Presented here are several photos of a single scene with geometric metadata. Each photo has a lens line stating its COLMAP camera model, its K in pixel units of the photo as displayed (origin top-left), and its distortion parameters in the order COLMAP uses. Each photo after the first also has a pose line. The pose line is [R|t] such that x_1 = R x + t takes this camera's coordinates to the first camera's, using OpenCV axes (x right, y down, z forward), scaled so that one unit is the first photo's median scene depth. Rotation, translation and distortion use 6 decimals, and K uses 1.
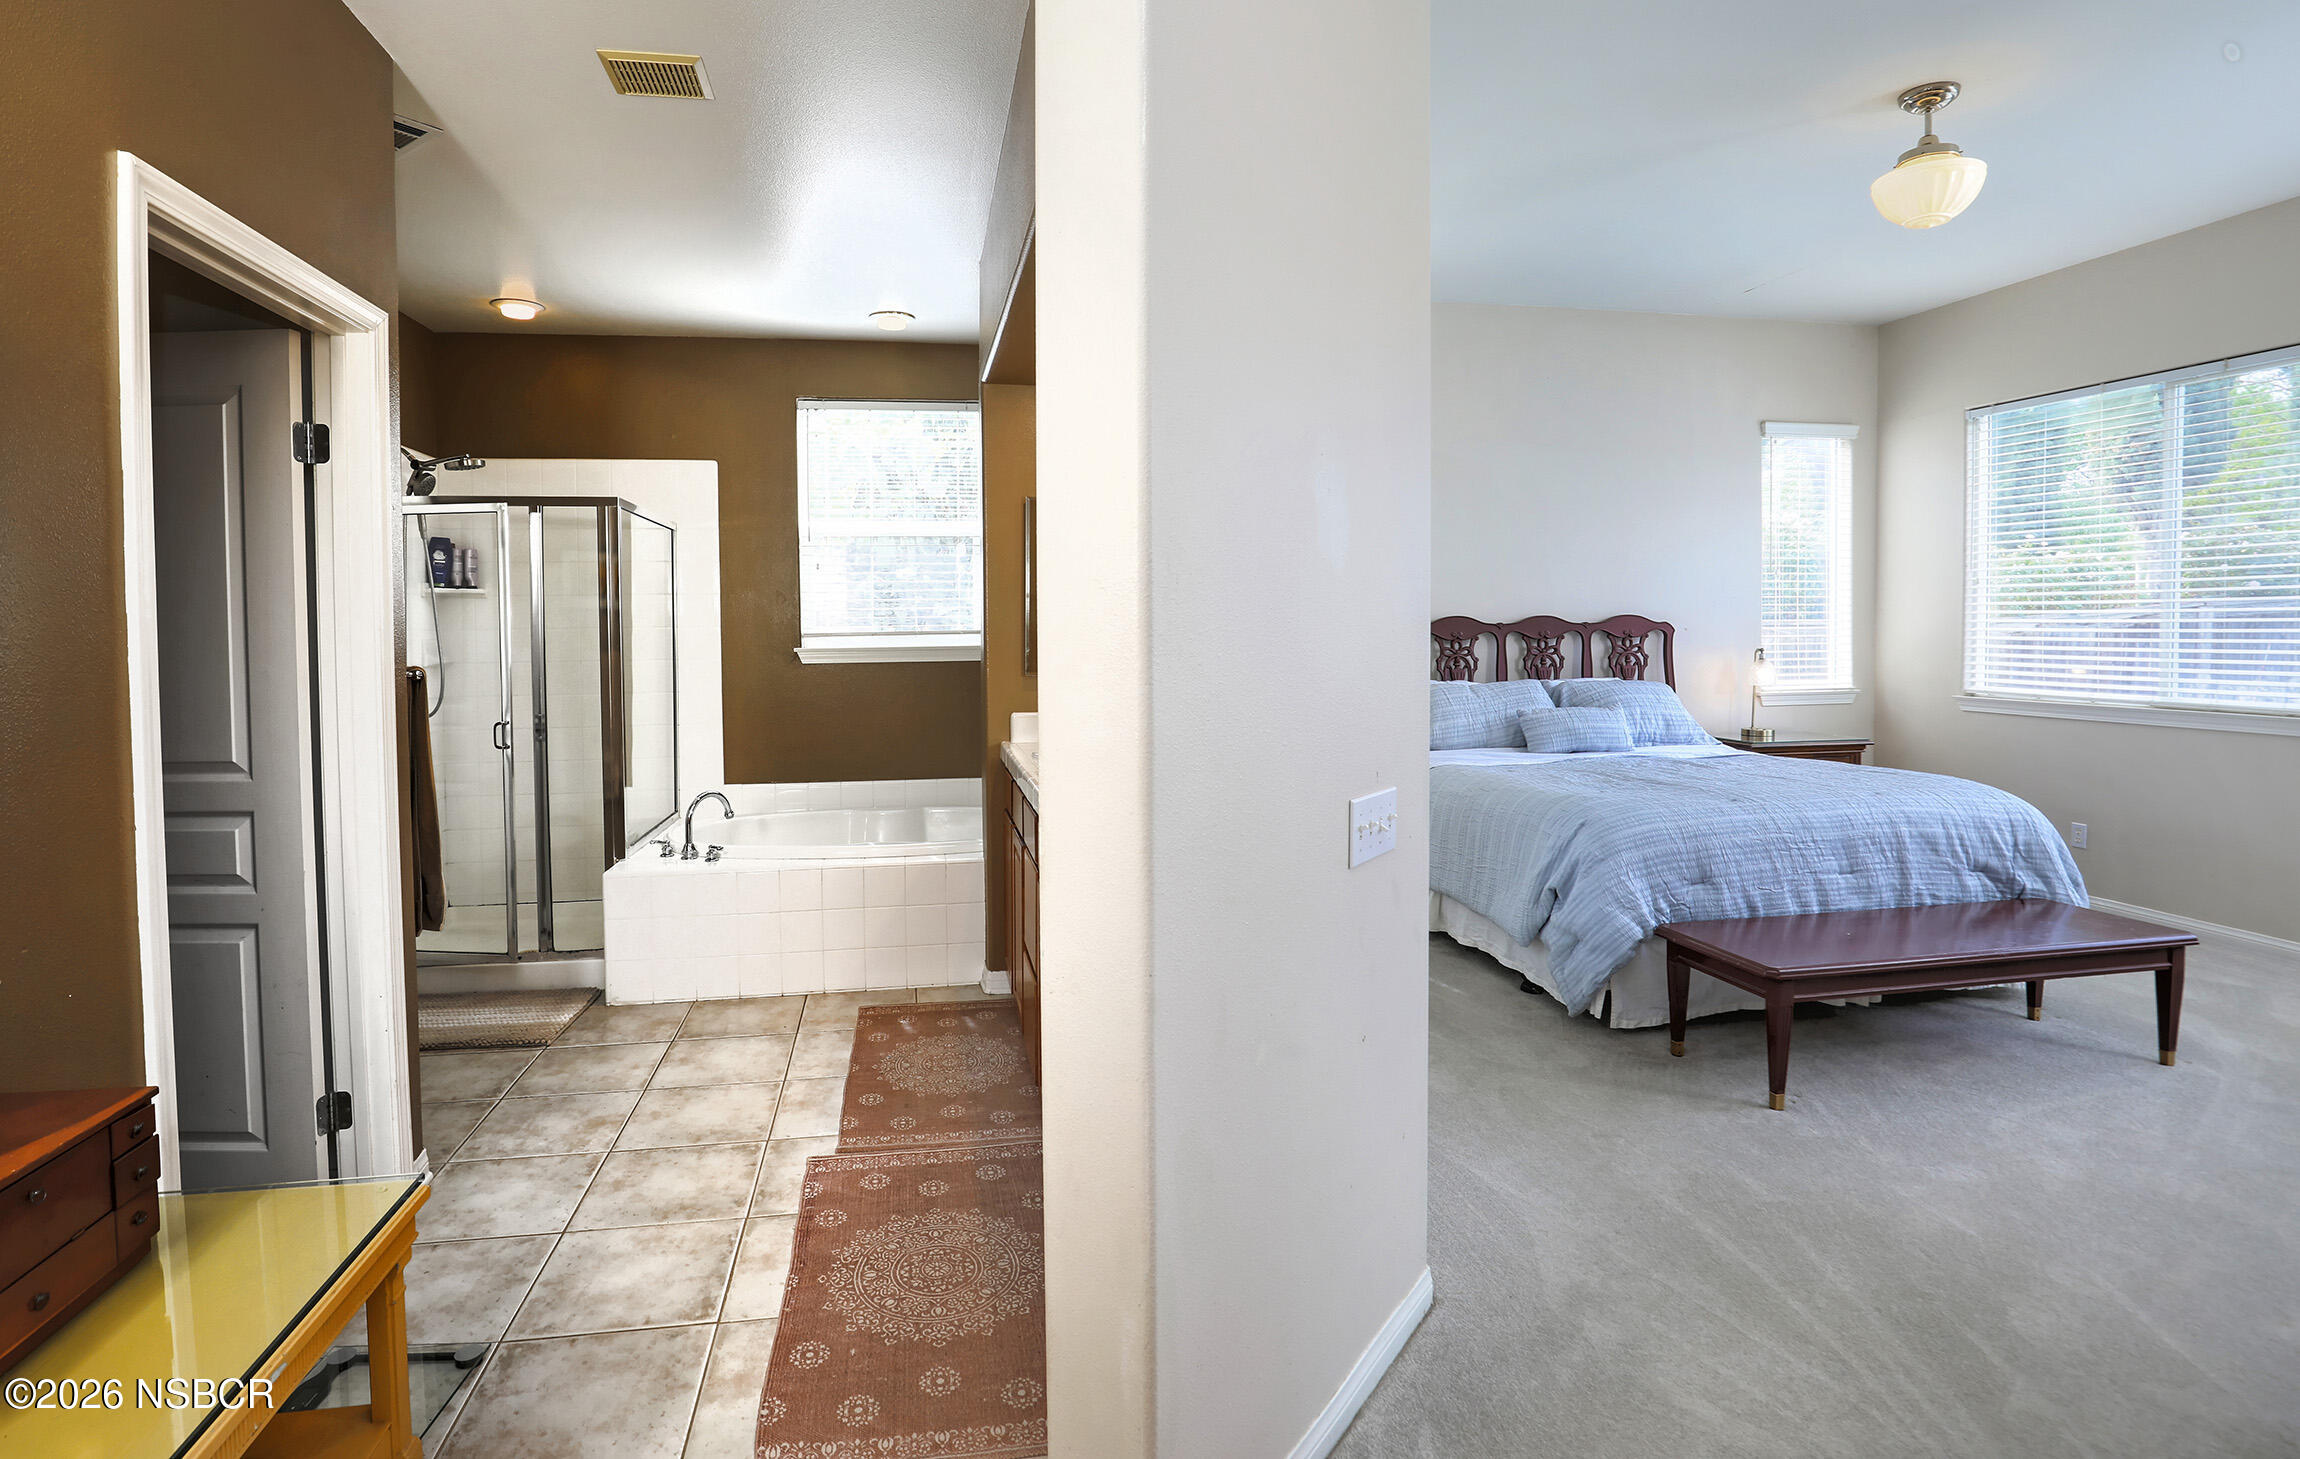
lens RADIAL K [[1145.2, 0, 1074.0], [0, 1145.2, 676.6], [0, 0, 1]] dist [-0.017954, 0.000298]
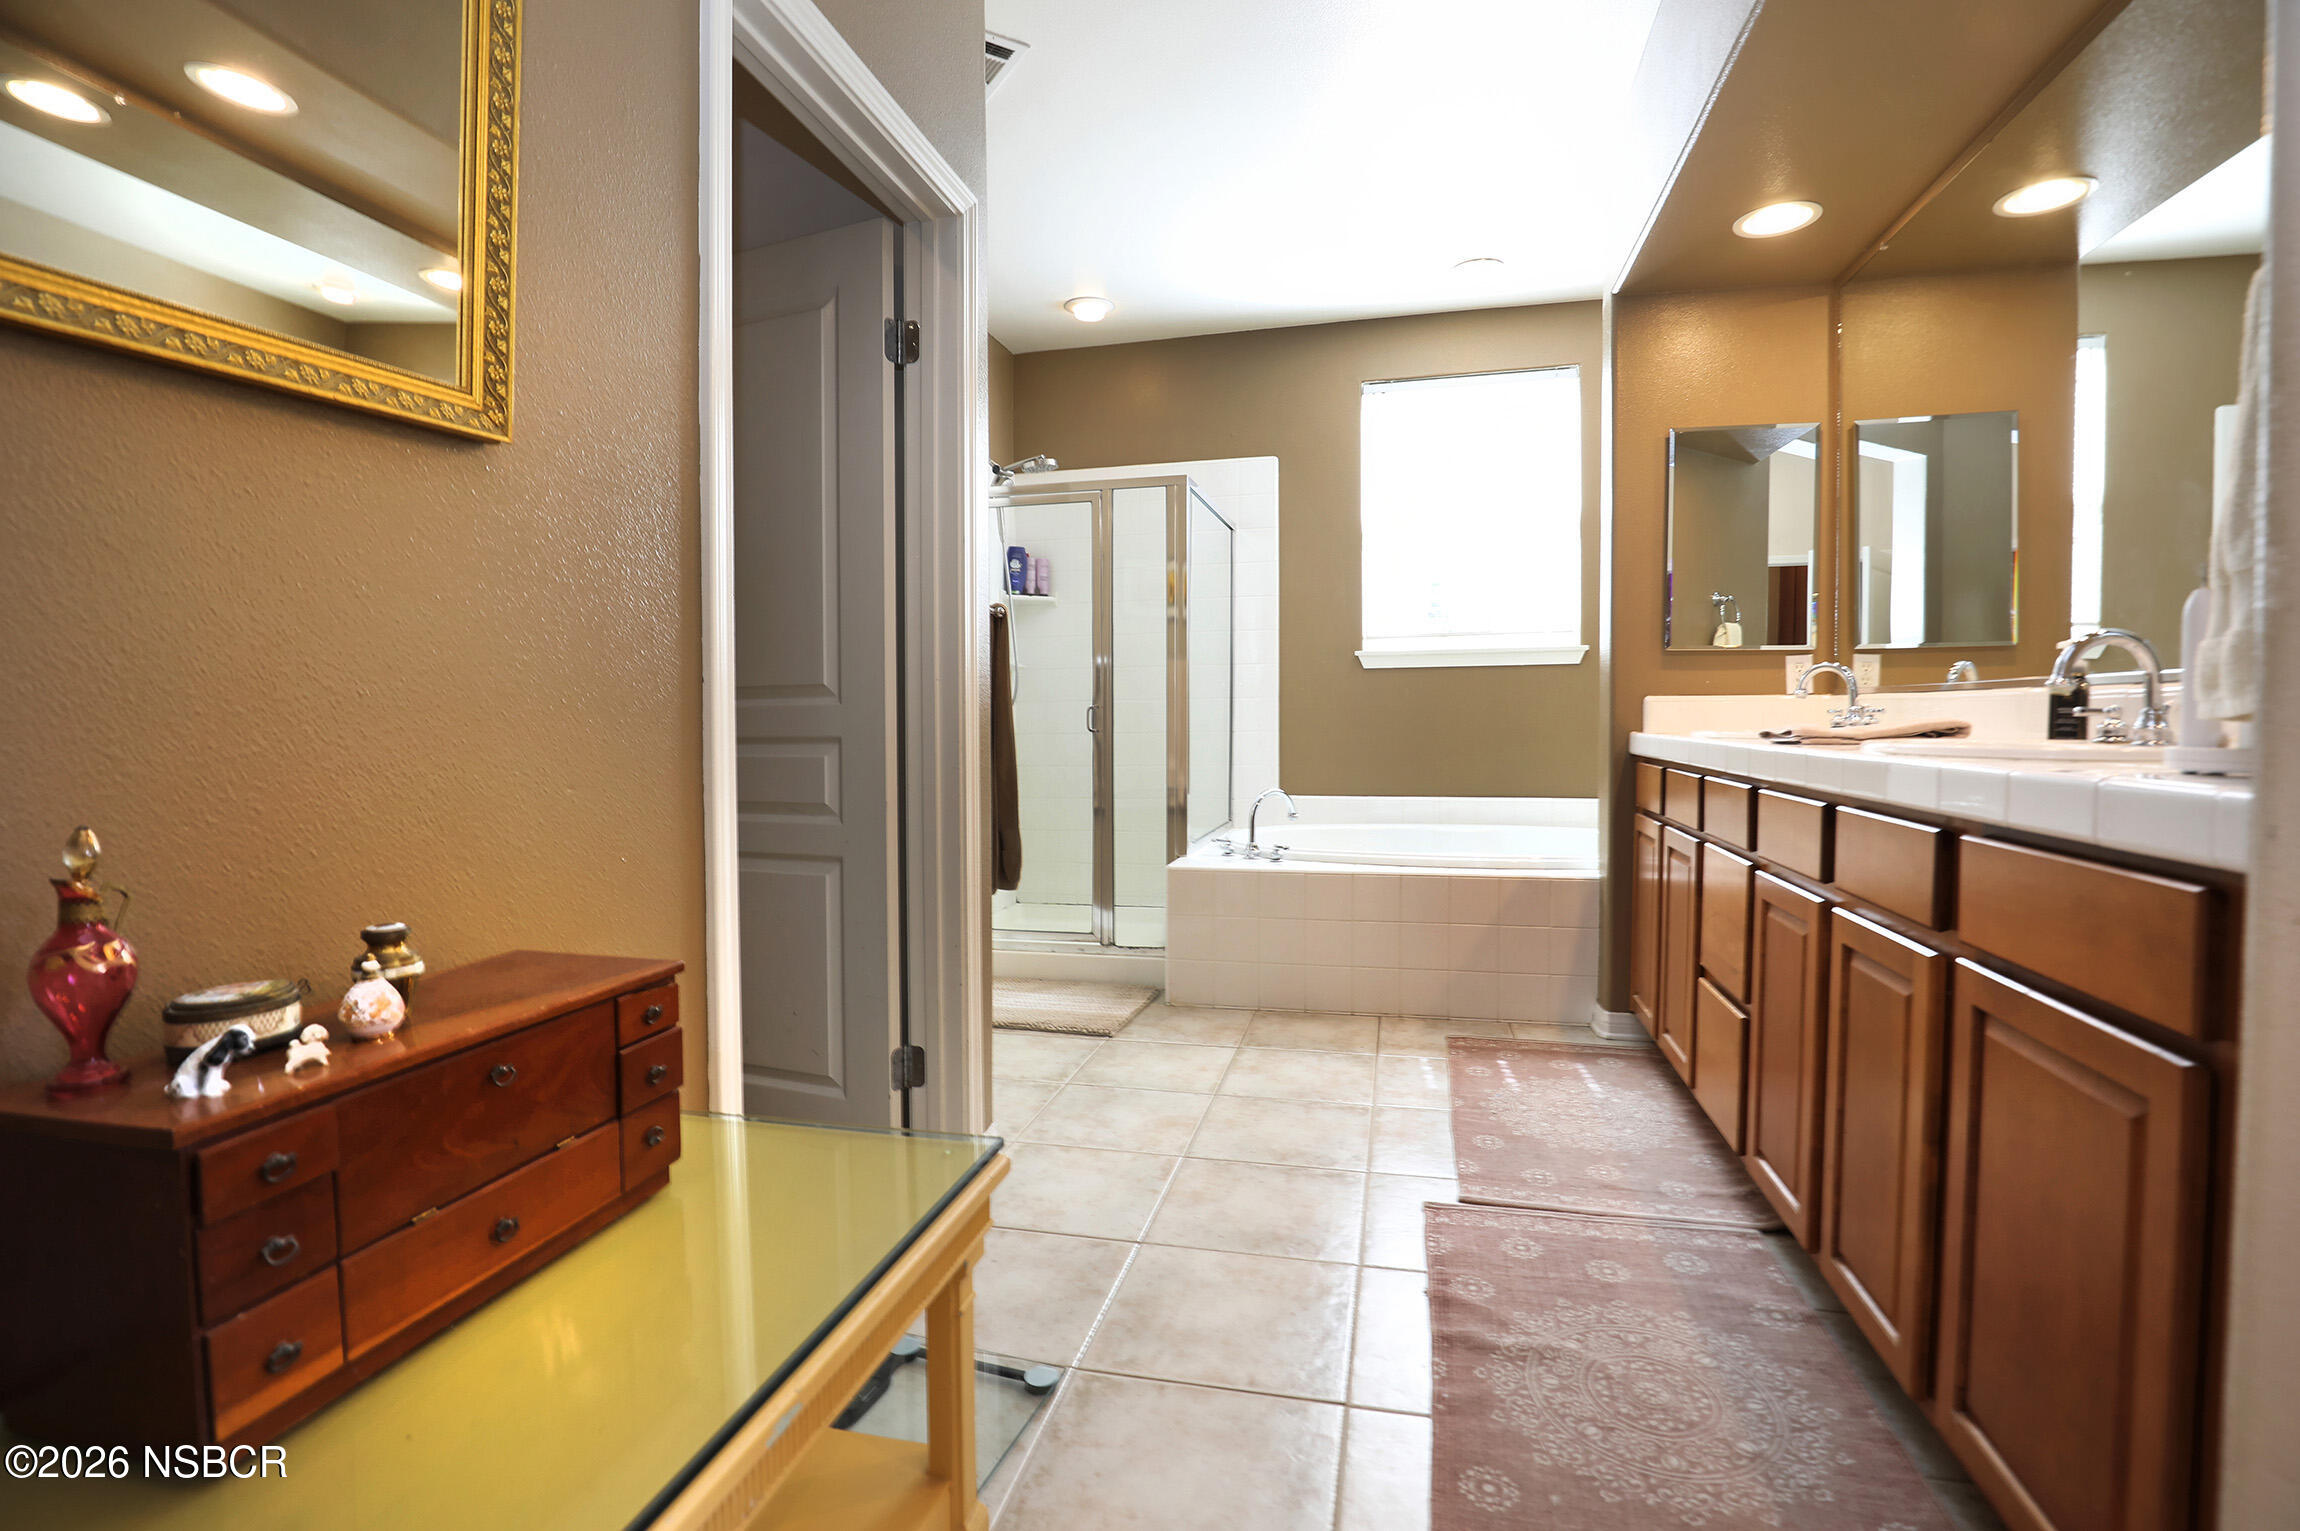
lens RADIAL K [[1059.6, 0, 1147.1], [0, 1059.6, 779.9], [0, 0, 1]] dist [-0.028670, 0.004699]
pose [[0.929624, 0.026689, -0.367542, -0.150812], [-0.021403, 0.999601, 0.018453, 0.120378], [0.367887, -0.009288, 0.929824, 0.254043]]
